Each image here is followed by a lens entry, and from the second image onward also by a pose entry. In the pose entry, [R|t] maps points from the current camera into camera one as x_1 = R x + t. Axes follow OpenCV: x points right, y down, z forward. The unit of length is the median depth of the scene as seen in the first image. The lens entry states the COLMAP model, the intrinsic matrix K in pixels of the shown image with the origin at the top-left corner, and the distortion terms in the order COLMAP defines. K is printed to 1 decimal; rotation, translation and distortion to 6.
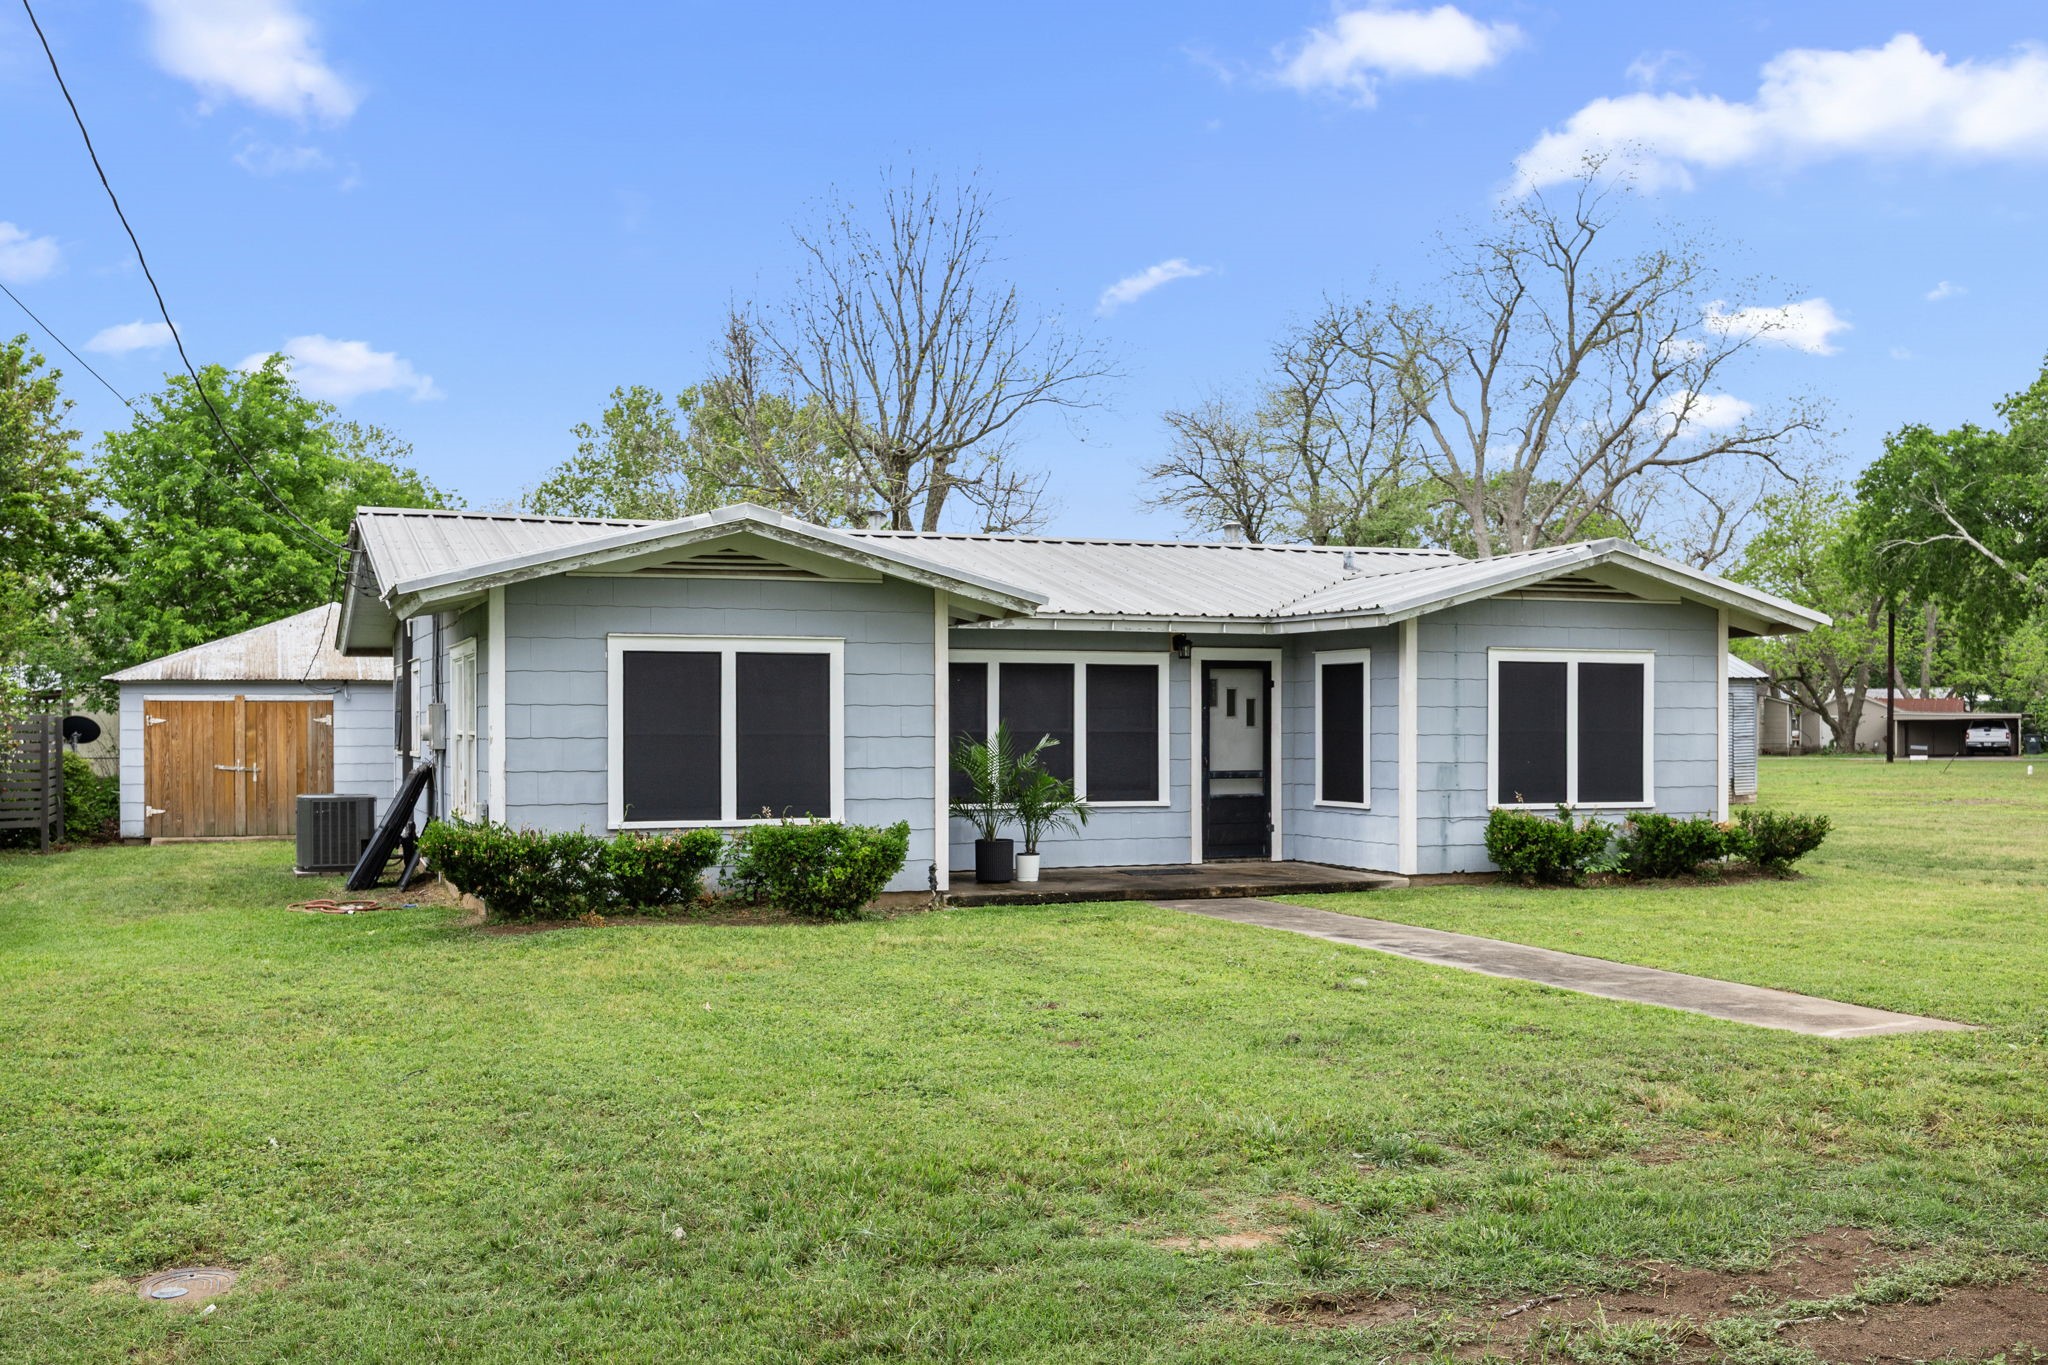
lens RADIAL K [[1916.1, 0, 1025.0], [0, 1916.1, 719.7], [0, 0, 1]] dist [-0.213213, 0.008254]
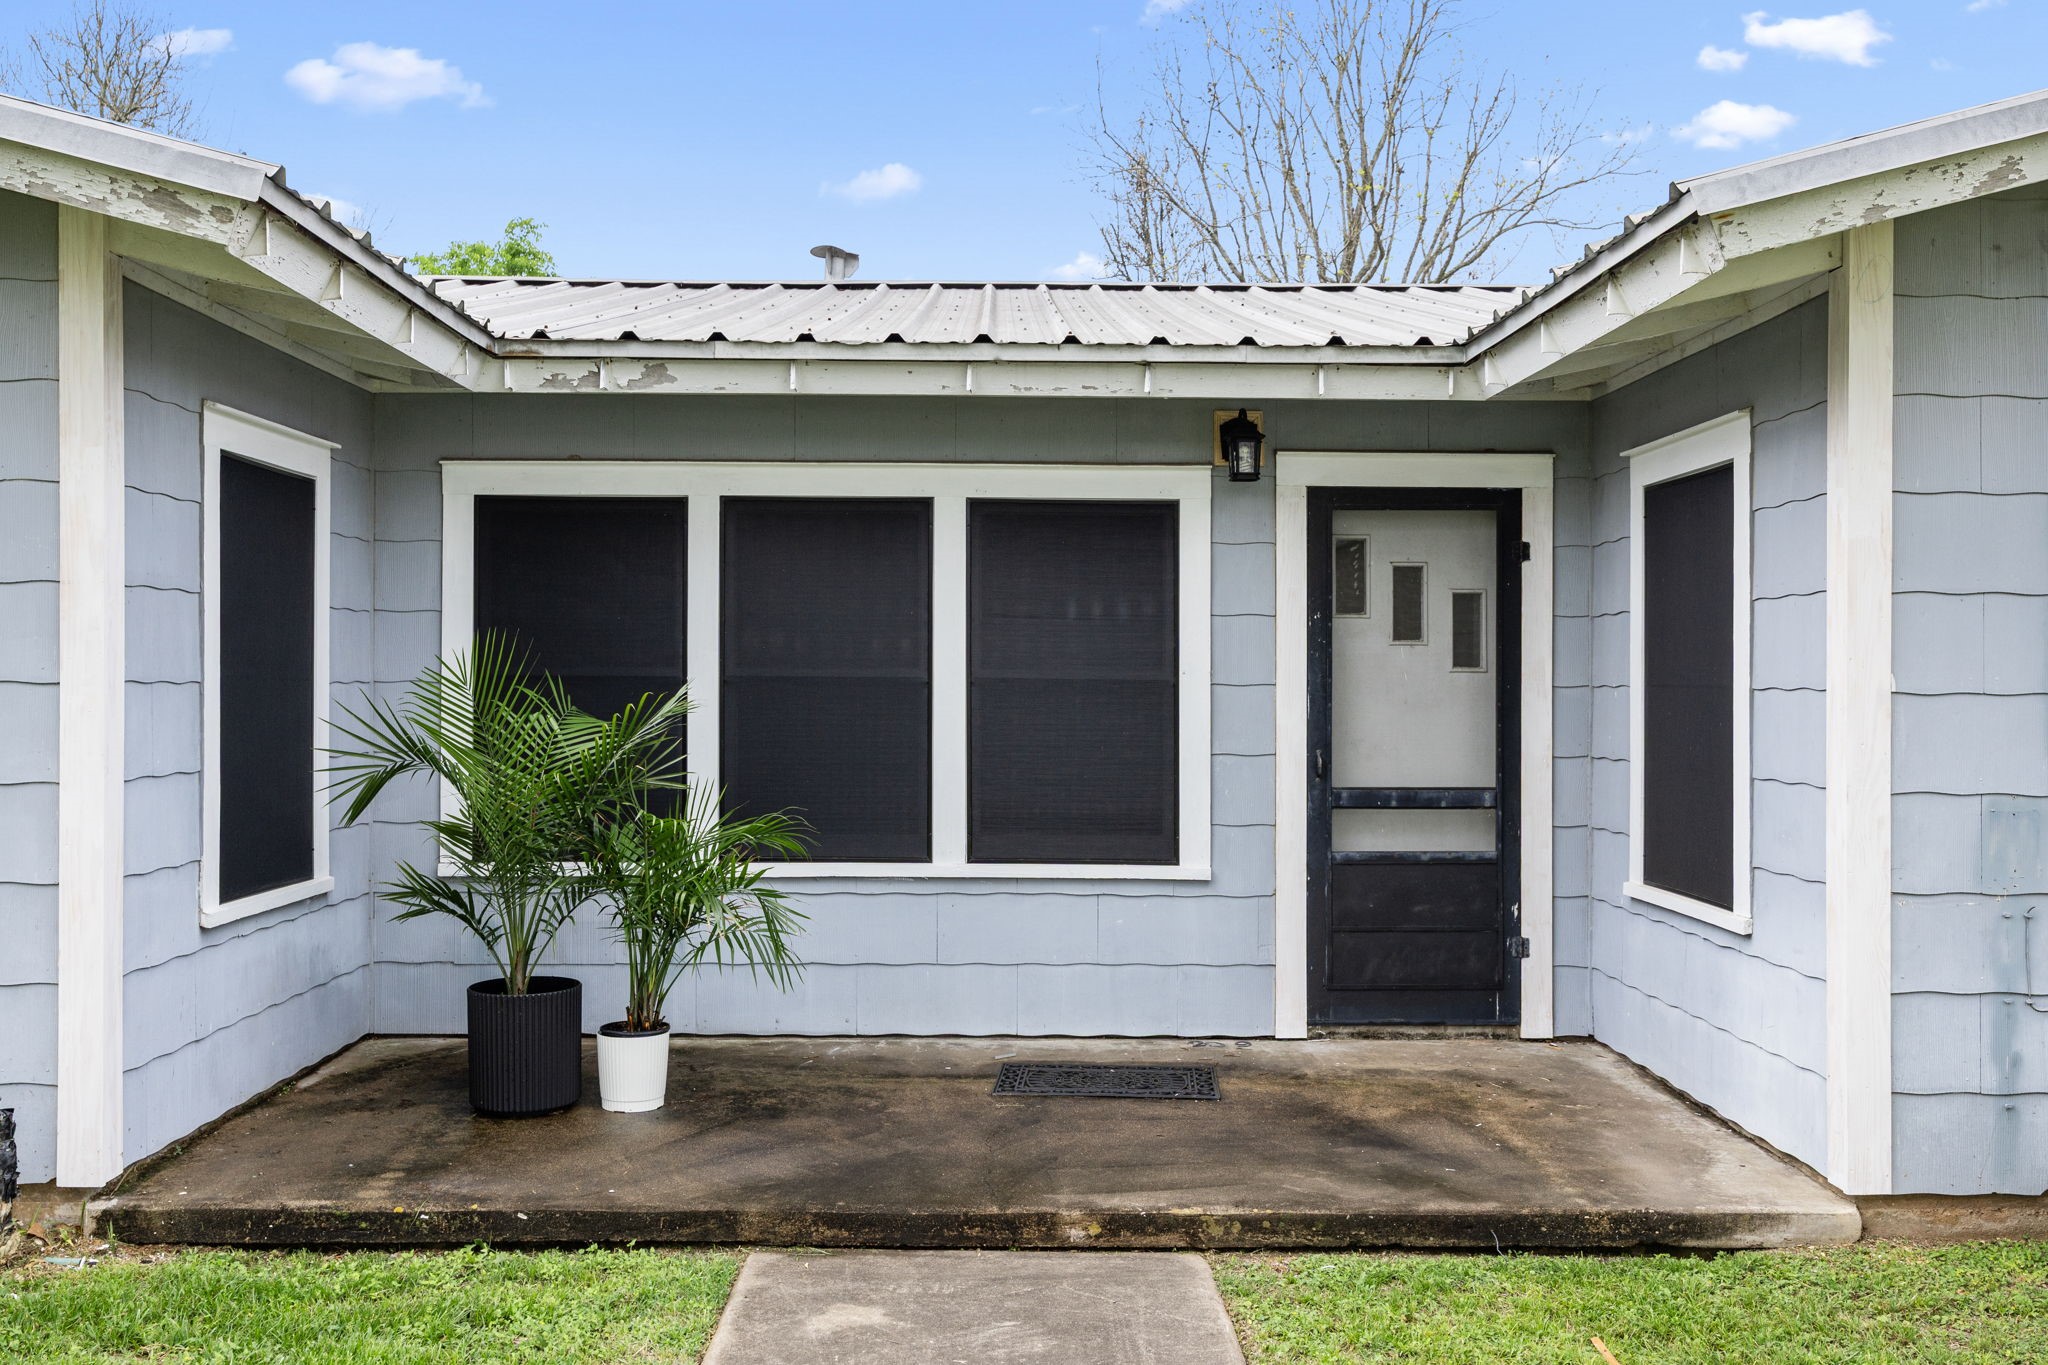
lens RADIAL K [[1850.5, 0, 1024.0], [0, 1850.5, 682.5], [0, 0, 1]] dist [-0.010727, -0.002330]
pose [[0.932105, 0.004277, -0.362162, 0.167362], [-0.005879, 0.999977, -0.003321, 0.008055], [0.362140, 0.005224, 0.932109, 0.634191]]
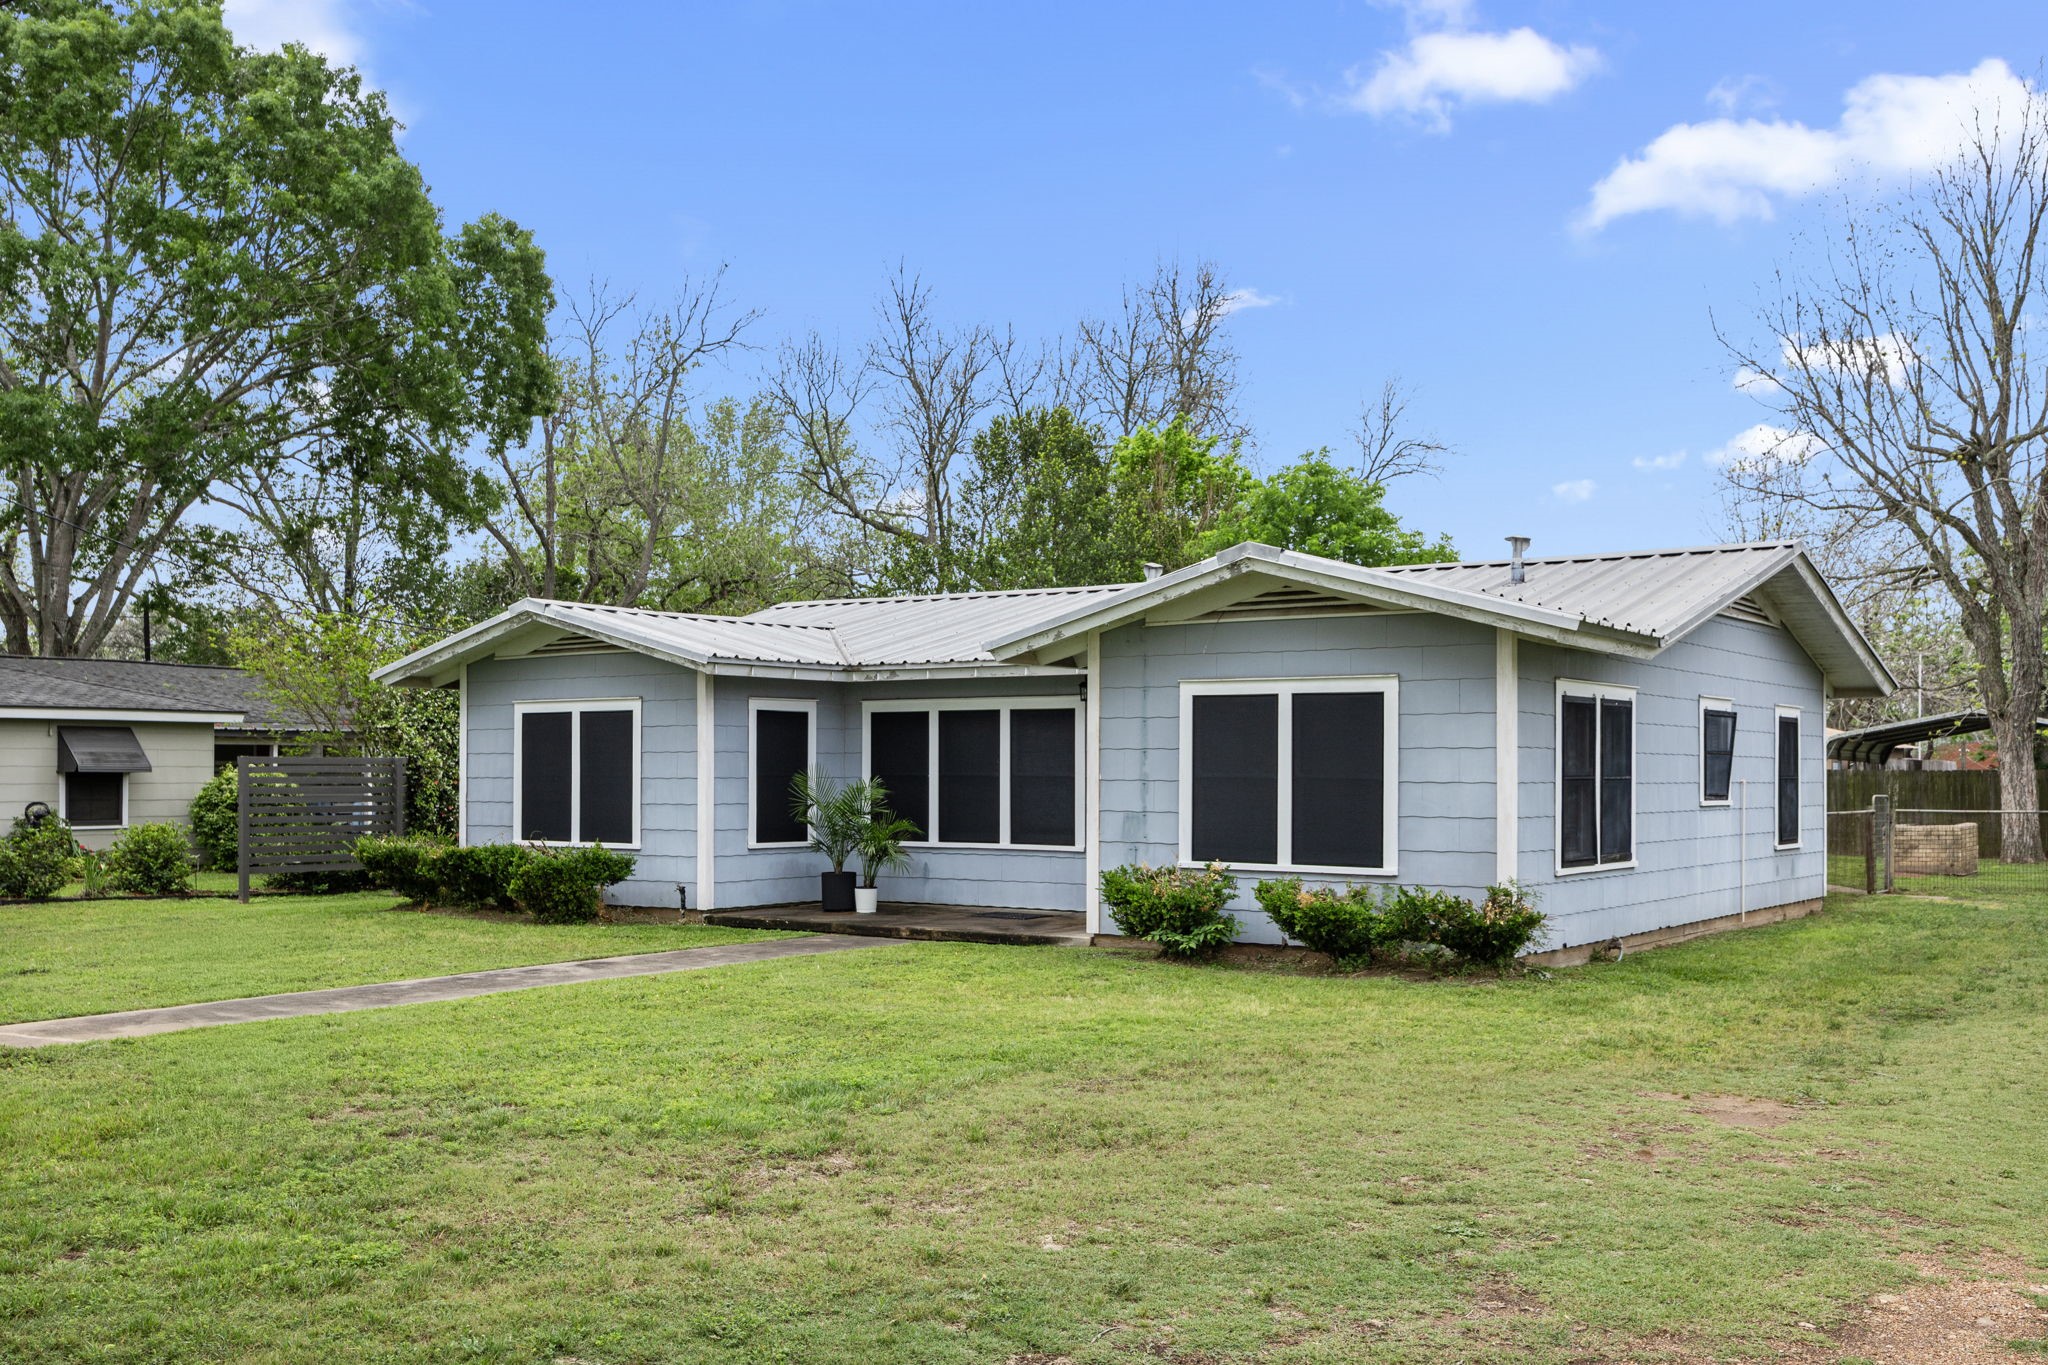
lens RADIAL K [[2162.8, 0, 1024.0], [0, 2162.8, 682.5], [0, 0, 1]] dist [-0.003735, -0.001217]
pose [[0.533545, -0.031432, -0.845187, 0.966705], [0.002147, 0.999356, -0.035810, -0.001713], [0.845769, 0.017292, 0.533269, 0.371655]]
